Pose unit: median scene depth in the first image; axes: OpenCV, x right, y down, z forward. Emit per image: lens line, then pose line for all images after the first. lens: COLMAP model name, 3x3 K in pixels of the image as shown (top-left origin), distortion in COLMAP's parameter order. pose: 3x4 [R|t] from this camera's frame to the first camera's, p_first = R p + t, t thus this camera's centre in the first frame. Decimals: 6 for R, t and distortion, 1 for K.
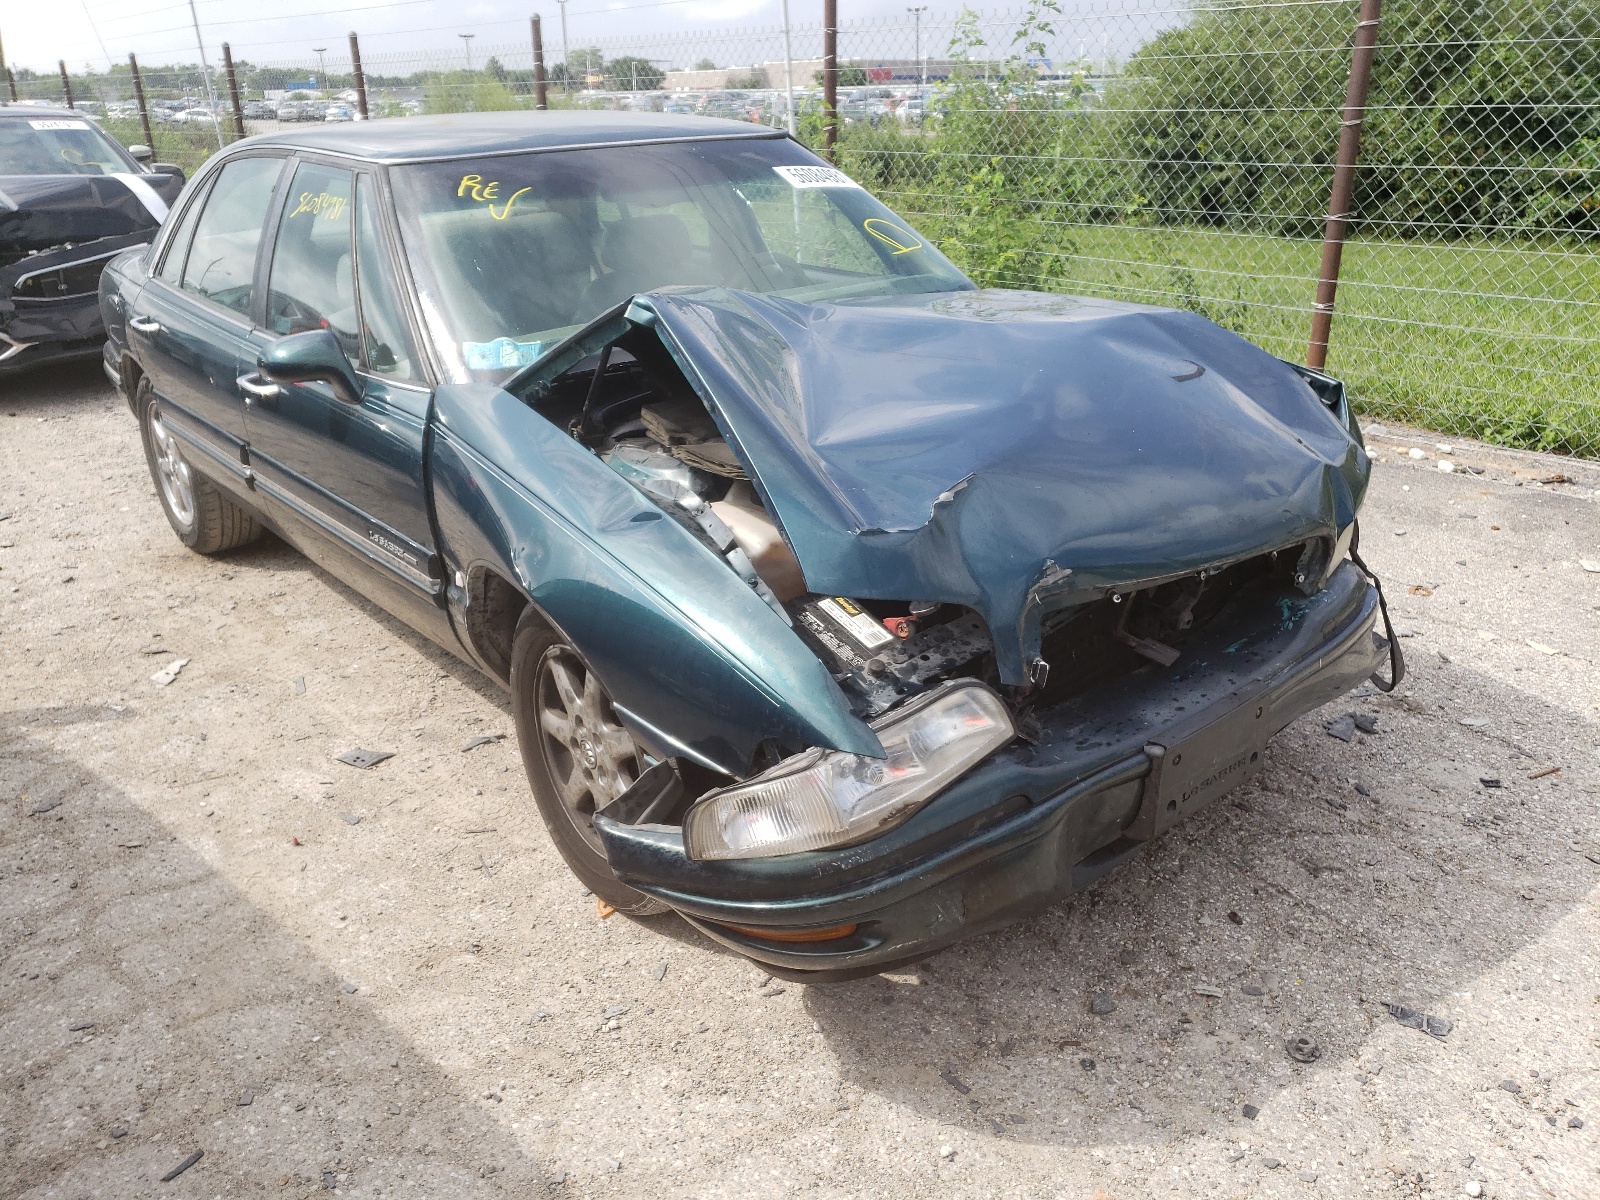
lens RADIAL K [[1206.8, 0, 800.5], [0, 1206.8, 583.6], [0, 0, 1]] dist [0.003320, 0.002722]
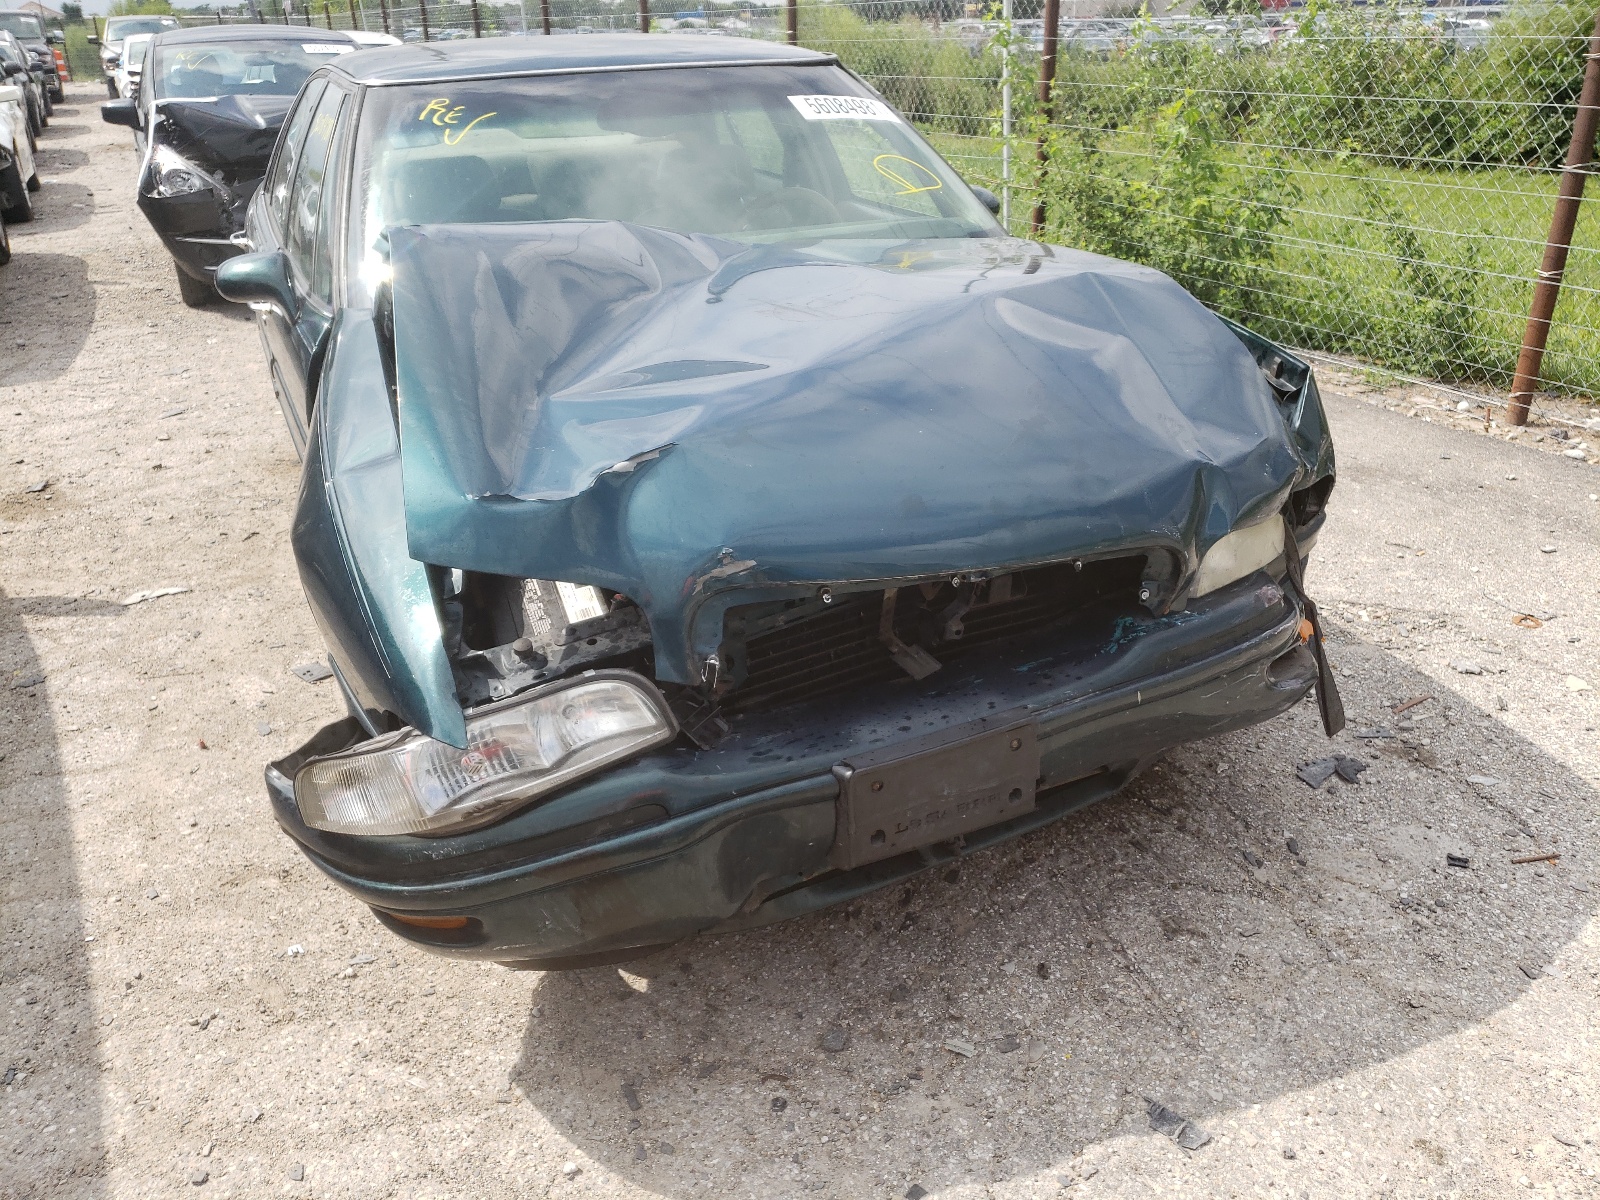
lens RADIAL K [[1212.9, 0, 800.0], [0, 1212.9, 600.0], [0, 0, 1]] dist [0.009295, -0.002944]
pose [[0.971865, 0.102120, -0.212248, 0.396379], [-0.089680, 0.993683, 0.067461, -0.040473], [0.217796, -0.046529, 0.974885, 0.126596]]
